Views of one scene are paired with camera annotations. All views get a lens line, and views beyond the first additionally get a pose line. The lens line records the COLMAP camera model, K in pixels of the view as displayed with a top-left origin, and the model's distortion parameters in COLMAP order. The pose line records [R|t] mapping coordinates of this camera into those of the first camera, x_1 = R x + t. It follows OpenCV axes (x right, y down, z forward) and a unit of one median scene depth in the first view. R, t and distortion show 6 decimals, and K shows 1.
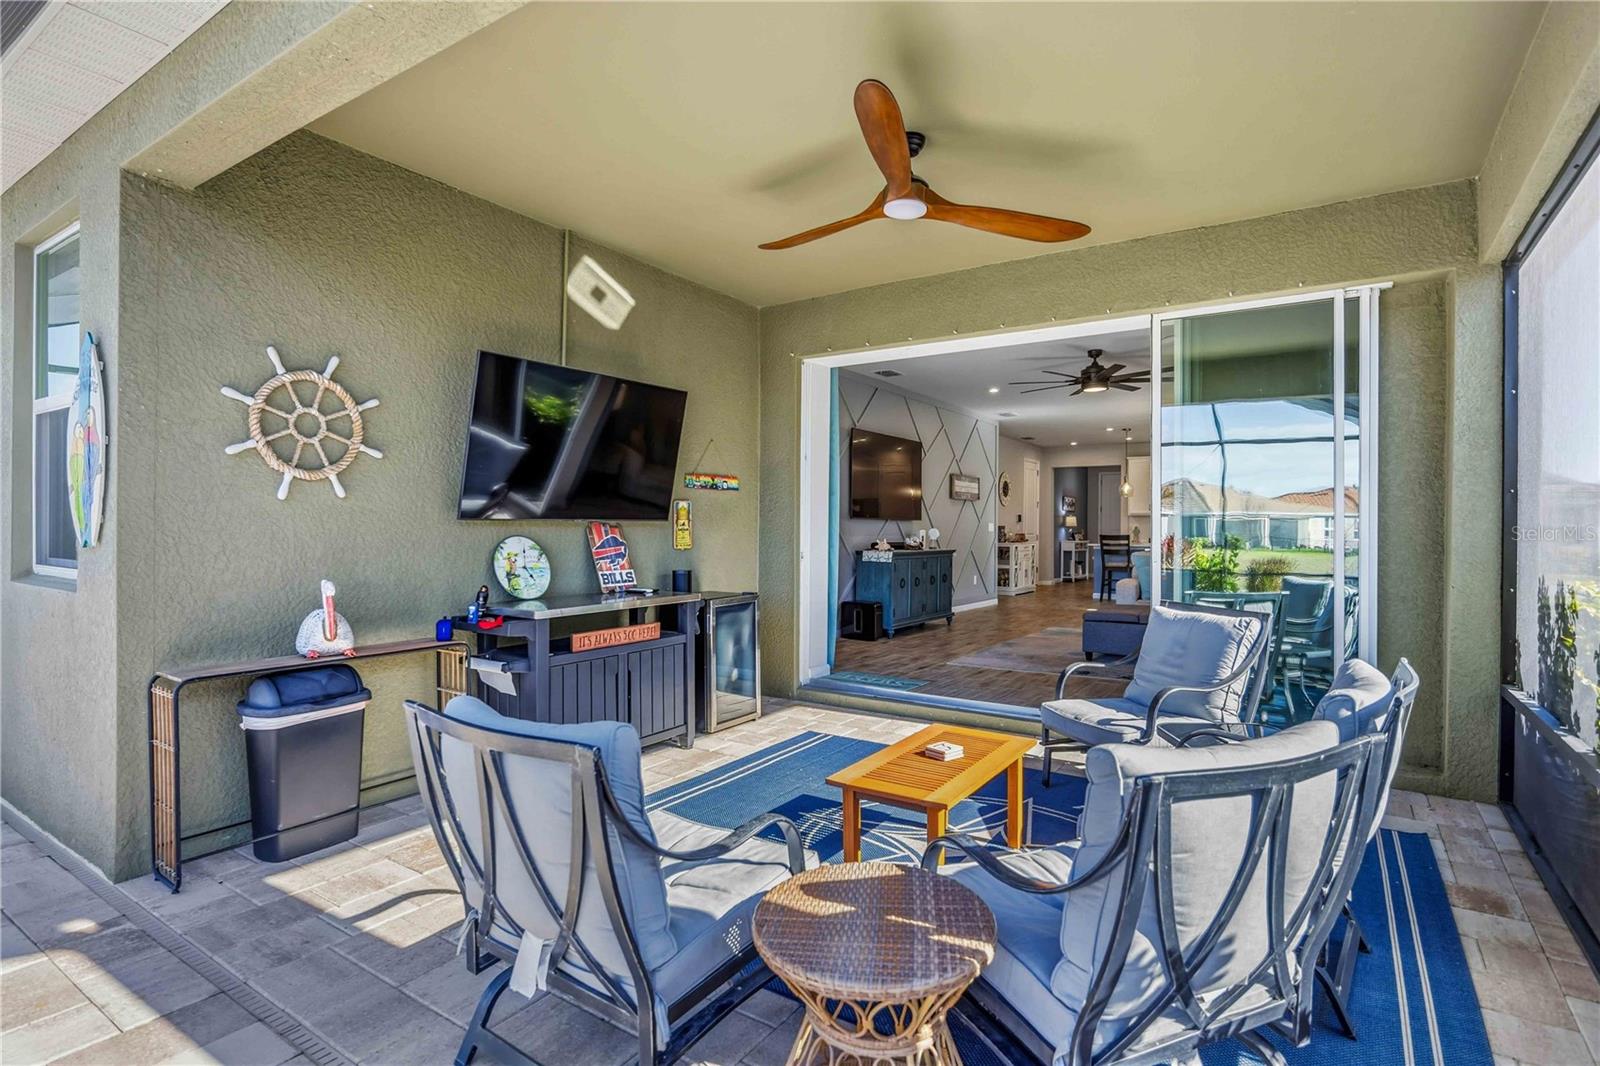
lens RADIAL K [[797.5, 0, 797.2], [0, 797.5, 522.3], [0, 0, 1]] dist [-0.006247, -0.000538]
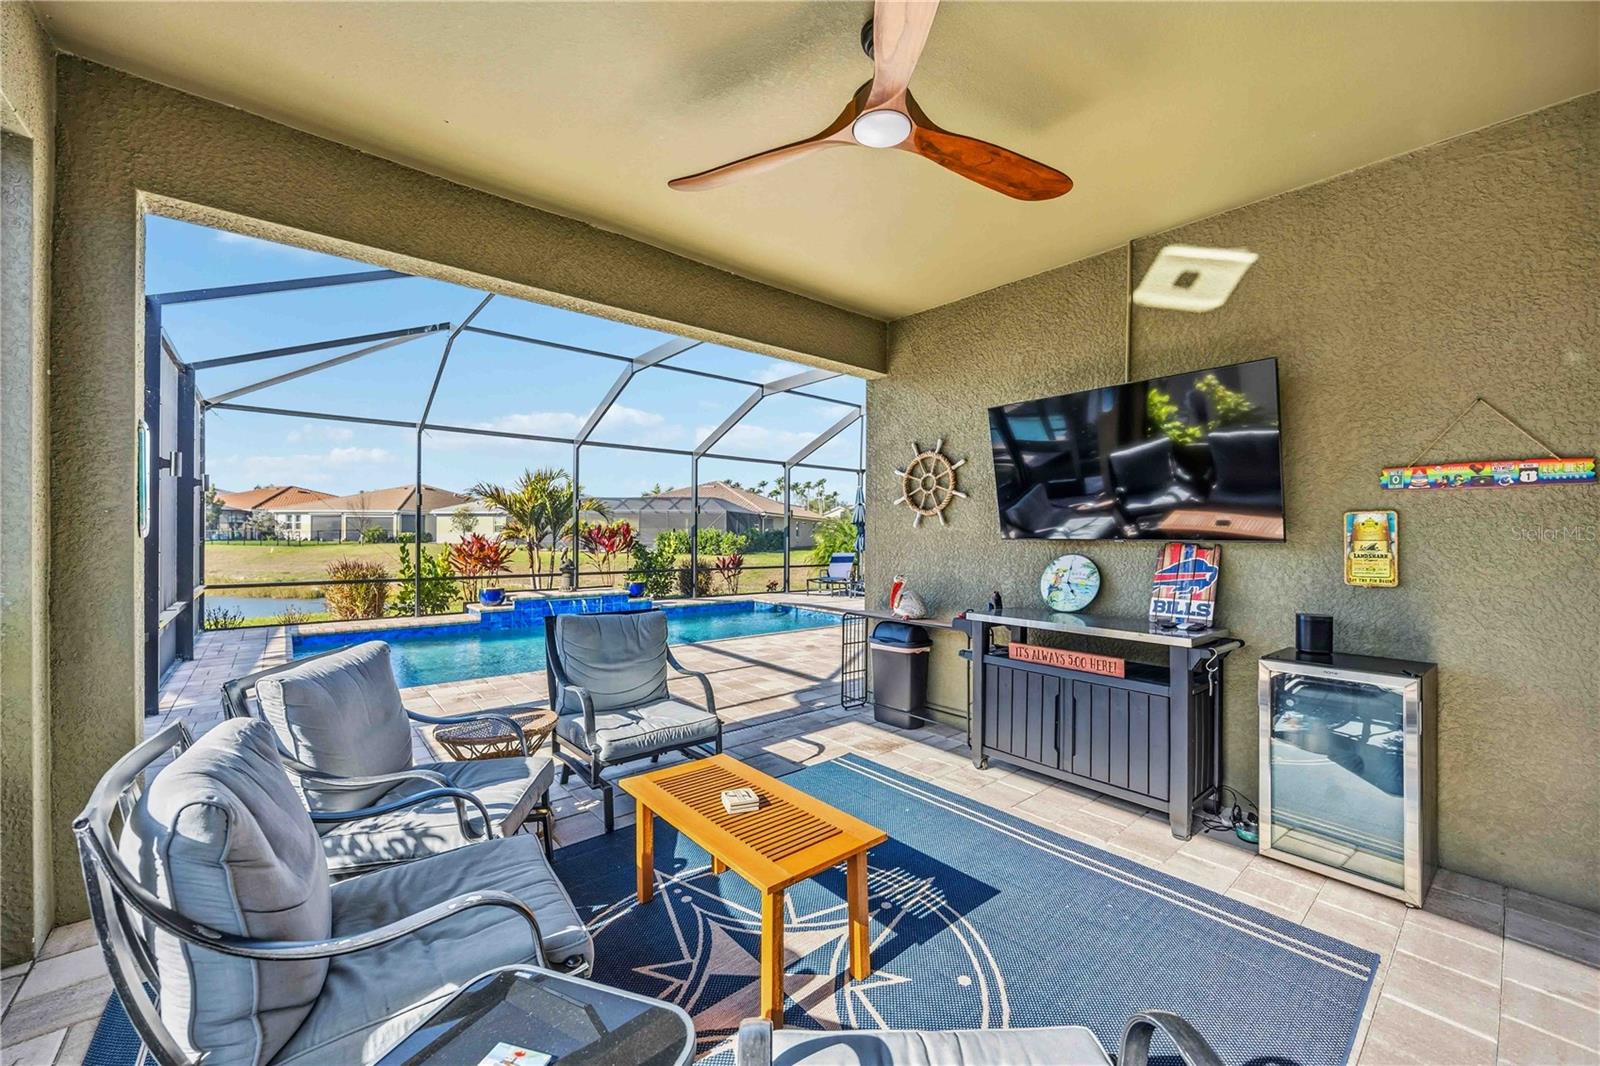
lens RADIAL K [[623.9, 0, 799.1], [0, 623.9, 540.8], [0, 0, 1]] dist [0.002976, -0.000085]
pose [[-0.278035, 0.007975, -0.960538, 0.580227], [-0.002186, 0.999958, 0.008935, -0.008508], [0.960568, 0.004584, -0.278006, 0.870700]]
